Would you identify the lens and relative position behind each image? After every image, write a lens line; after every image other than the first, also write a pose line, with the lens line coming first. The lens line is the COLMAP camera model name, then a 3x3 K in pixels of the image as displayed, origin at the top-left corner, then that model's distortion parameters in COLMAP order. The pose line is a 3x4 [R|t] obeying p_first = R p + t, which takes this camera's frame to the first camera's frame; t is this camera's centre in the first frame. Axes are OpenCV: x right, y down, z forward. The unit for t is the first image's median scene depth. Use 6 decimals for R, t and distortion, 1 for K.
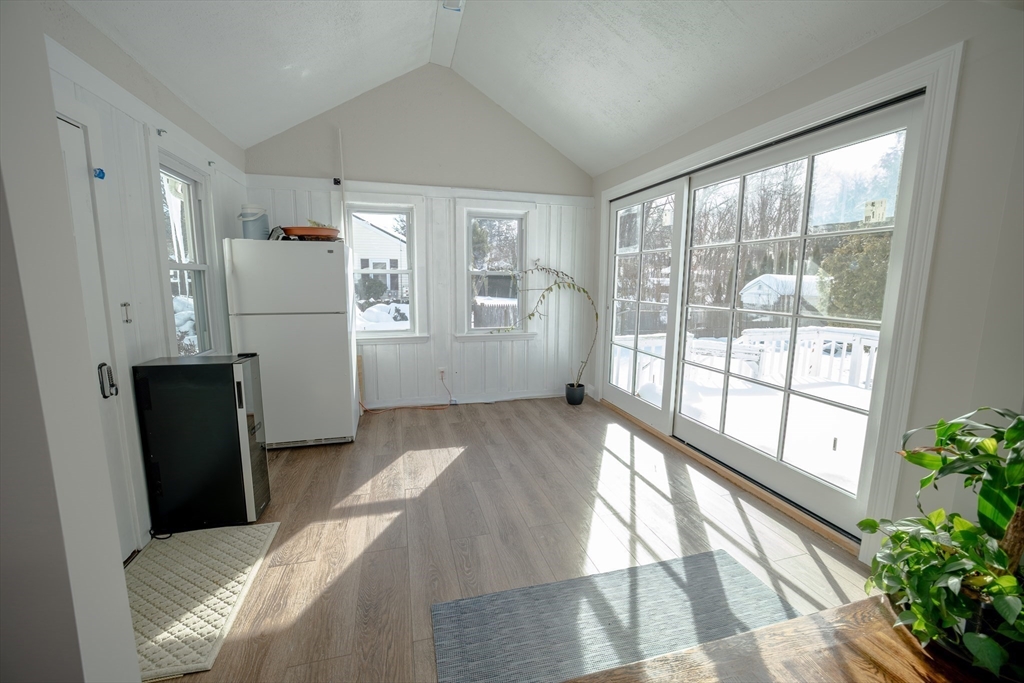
lens RADIAL K [[414.7, 0, 509.7], [0, 414.7, 341.0], [0, 0, 1]] dist [-0.026260, 0.007366]
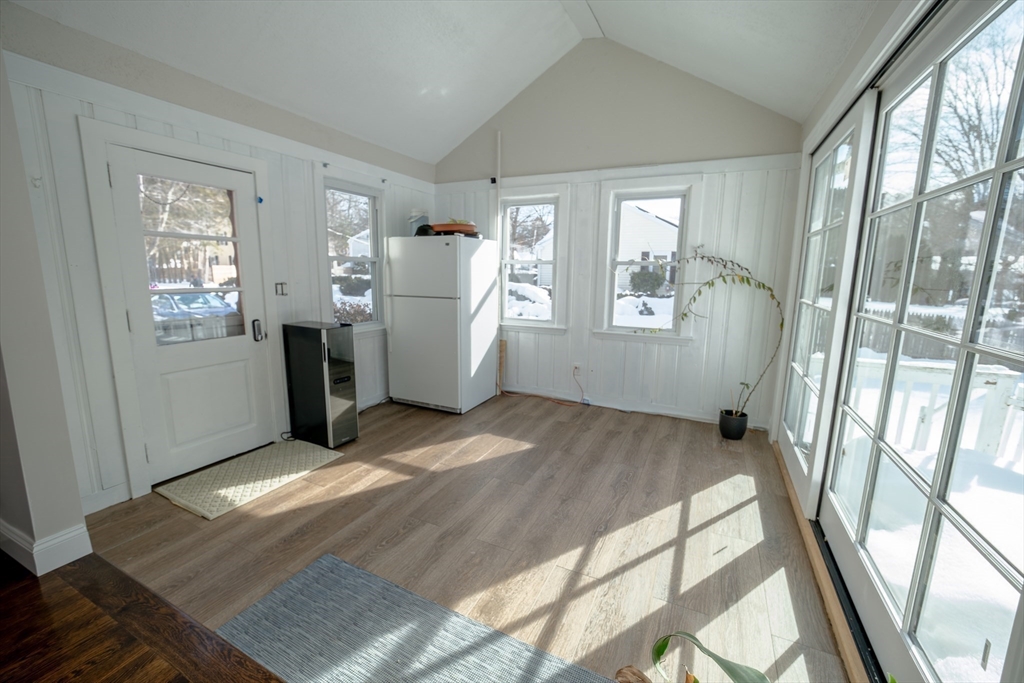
lens RADIAL K [[414.7, 0, 509.7], [0, 414.7, 341.0], [0, 0, 1]] dist [-0.026260, 0.007366]
pose [[0.747695, 0.112420, -0.654457, 0.405927], [-0.103881, 0.993233, 0.051933, -0.023356], [0.655867, 0.029155, 0.754314, 0.216200]]
